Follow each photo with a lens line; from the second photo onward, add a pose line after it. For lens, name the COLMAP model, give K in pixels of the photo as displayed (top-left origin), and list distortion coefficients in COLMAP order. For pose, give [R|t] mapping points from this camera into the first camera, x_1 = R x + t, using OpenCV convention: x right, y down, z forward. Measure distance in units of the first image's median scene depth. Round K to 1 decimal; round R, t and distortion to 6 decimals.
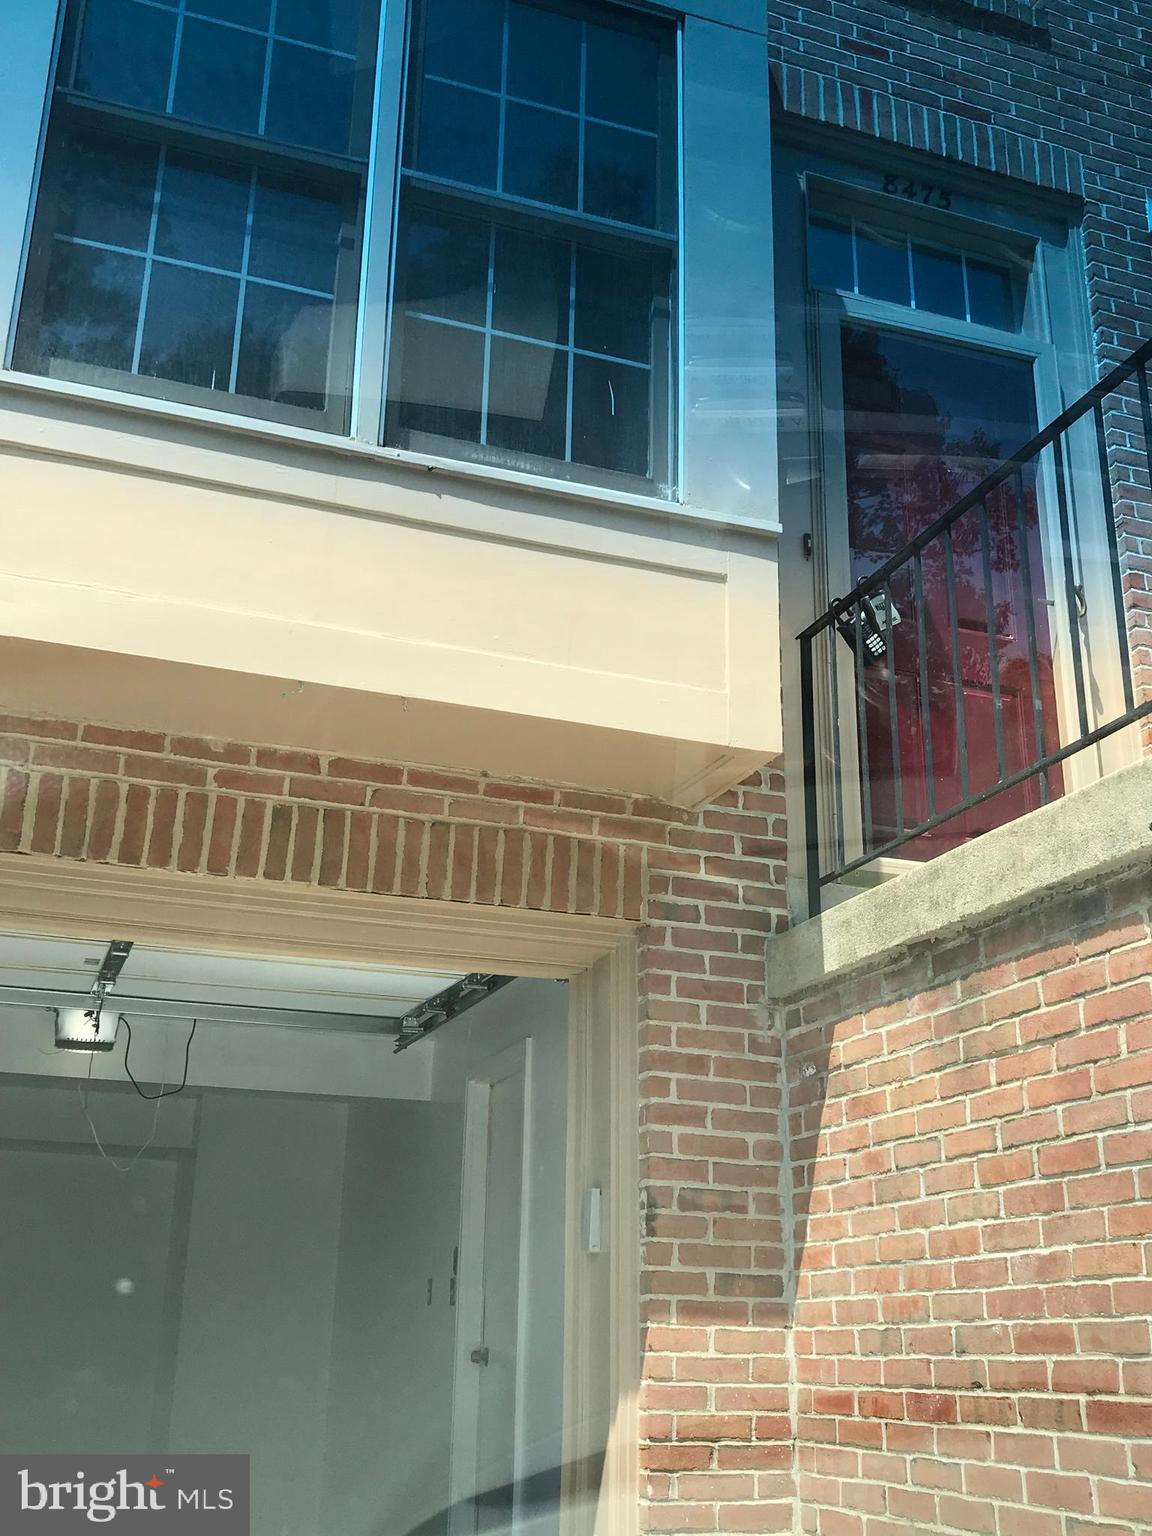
lens RADIAL K [[1579.7, 0, 575.5], [0, 1579.7, 775.4], [0, 0, 1]] dist [0.009353, 0.000000]
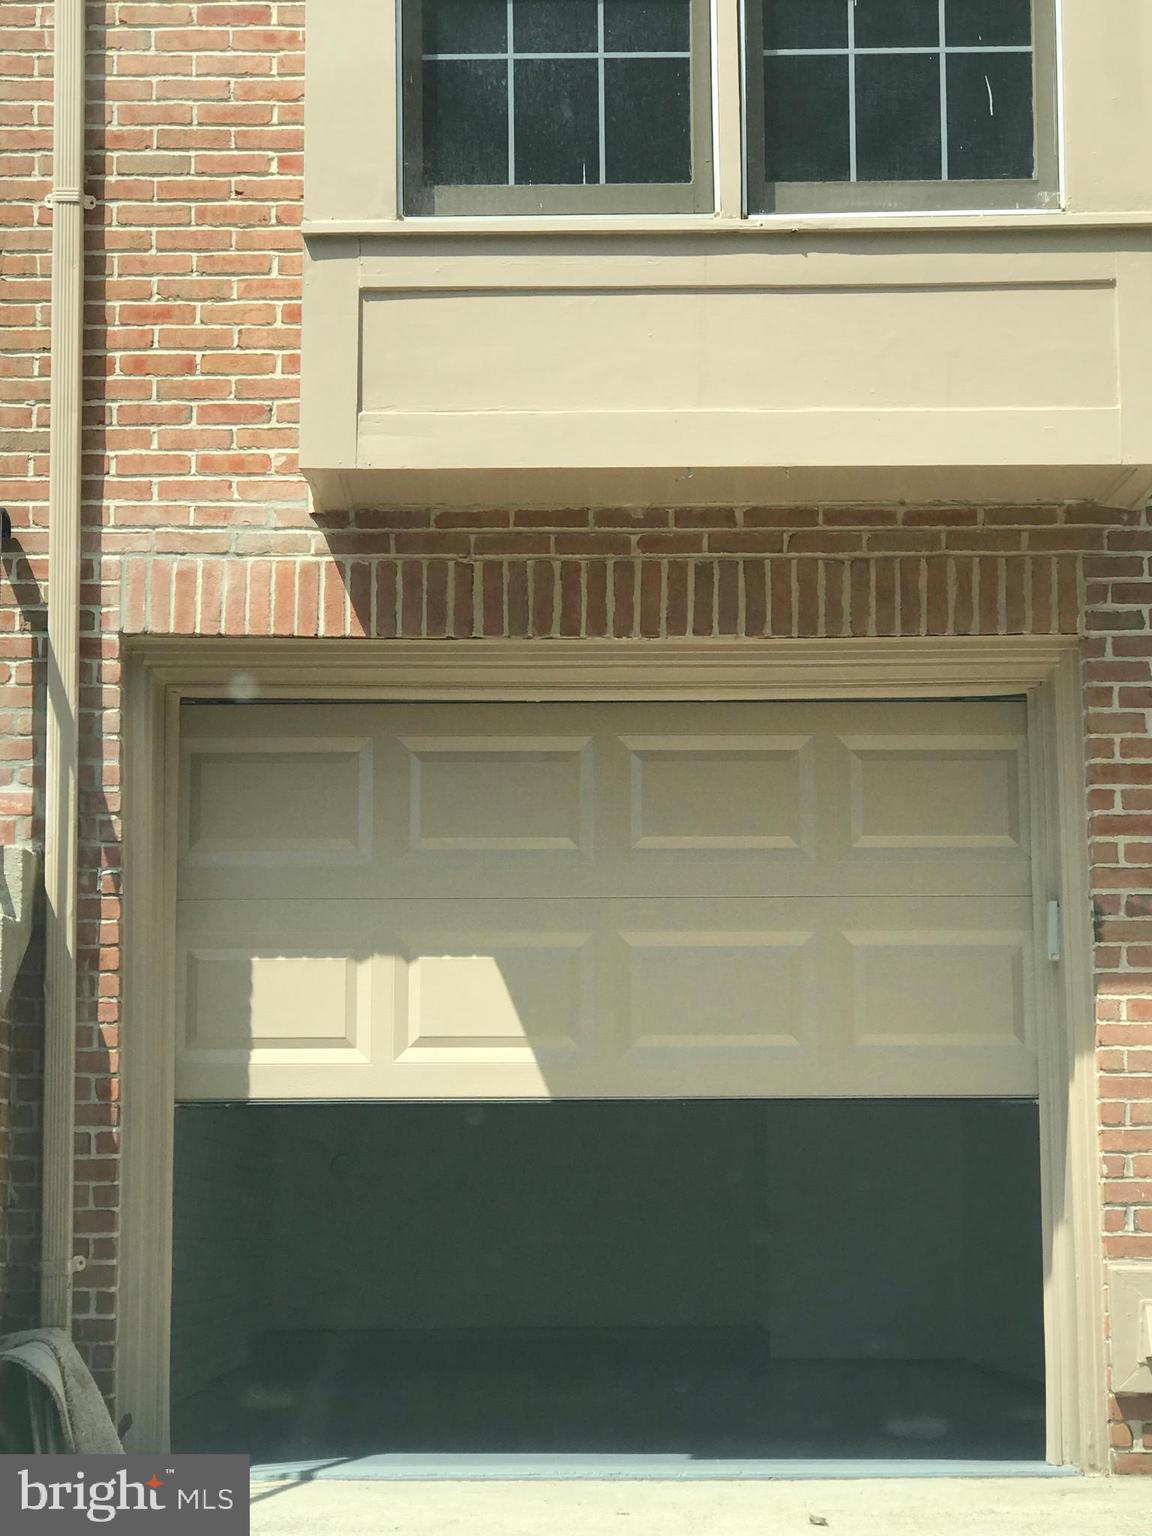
lens RADIAL K [[3232.4, 0, 590.8], [0, 3232.4, 829.0], [0, 0, 1]] dist [0.043661, 0.000000]
pose [[0.942696, -0.065010, -0.327258, 0.420091], [0.135437, 0.970951, 0.197260, -0.235162], [0.304927, -0.230279, 0.924116, -1.008369]]
